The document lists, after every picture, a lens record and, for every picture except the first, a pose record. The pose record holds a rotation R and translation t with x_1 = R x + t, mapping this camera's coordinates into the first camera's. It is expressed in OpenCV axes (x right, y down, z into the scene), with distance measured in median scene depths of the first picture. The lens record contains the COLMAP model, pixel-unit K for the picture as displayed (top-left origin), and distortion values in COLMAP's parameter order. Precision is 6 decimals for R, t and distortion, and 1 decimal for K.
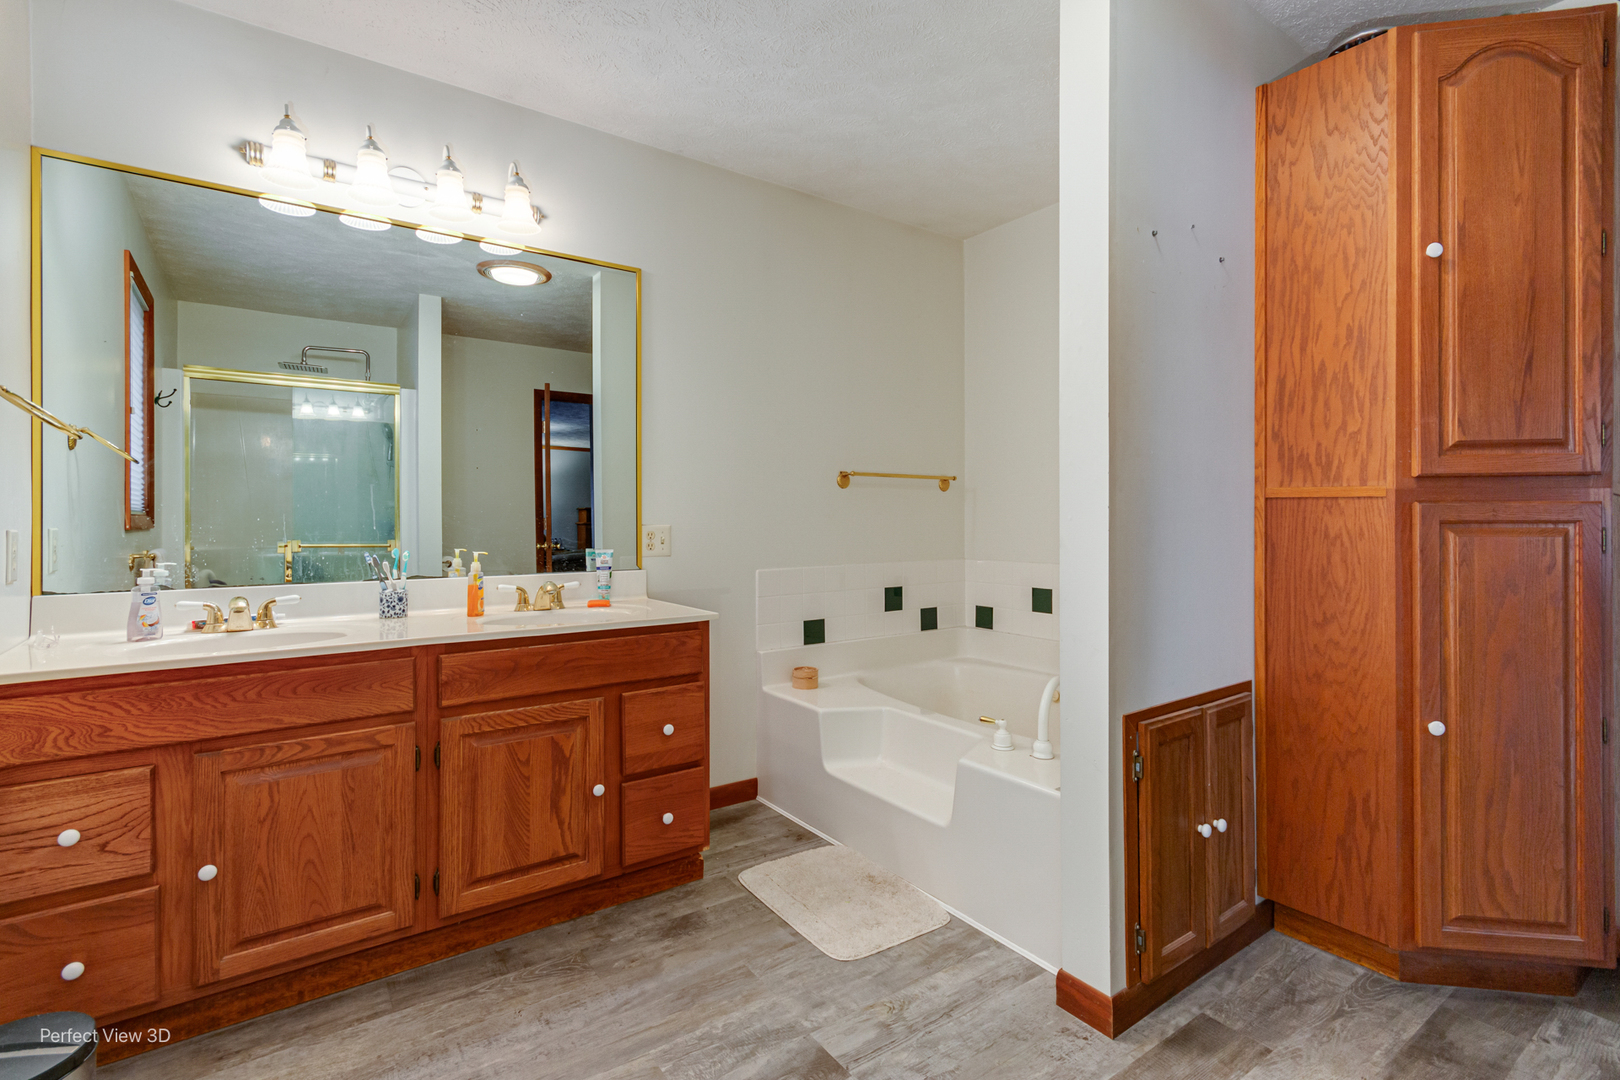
lens RADIAL K [[760.9, 0, 813.4], [0, 760.9, 527.9], [0, 0, 1]] dist [0.005748, 0.001837]
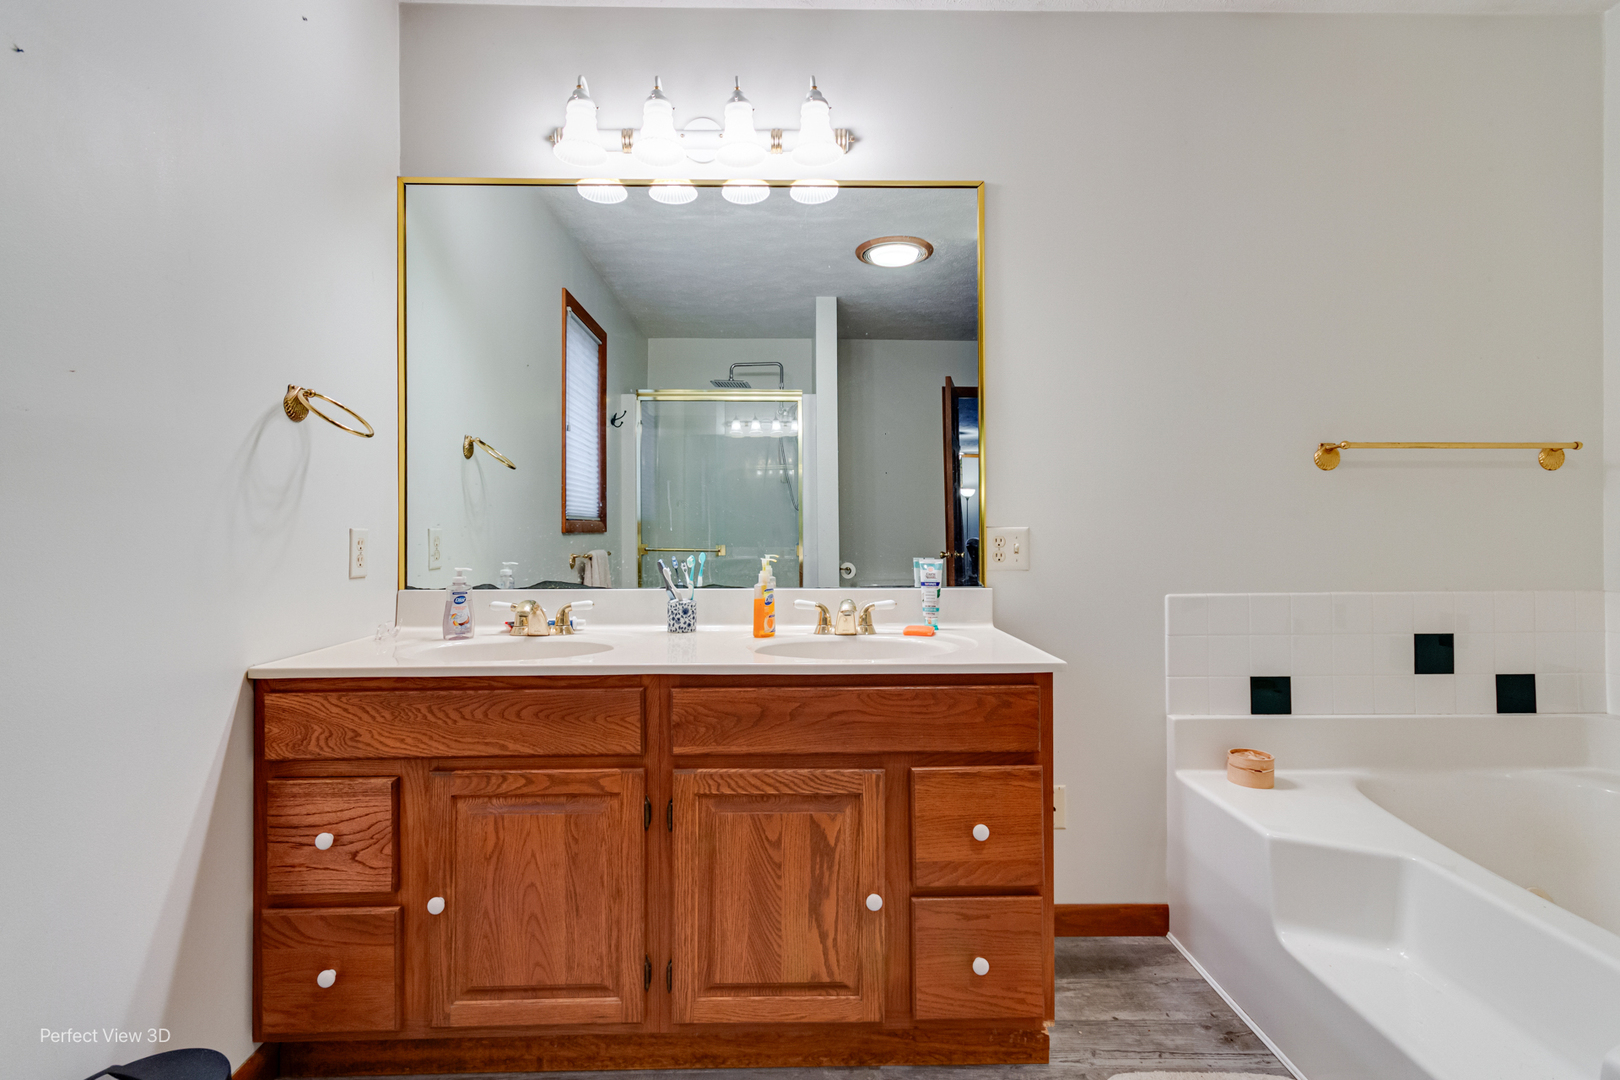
lens RADIAL K [[760.9, 0, 804.7], [0, 760.9, 526.2], [0, 0, 1]] dist [0.005748, 0.001837]
pose [[0.825092, -0.000963, -0.564997, 0.059410], [-0.006744, 0.999911, -0.011553, 0.006080], [0.564958, 0.013343, 0.825012, 0.363601]]
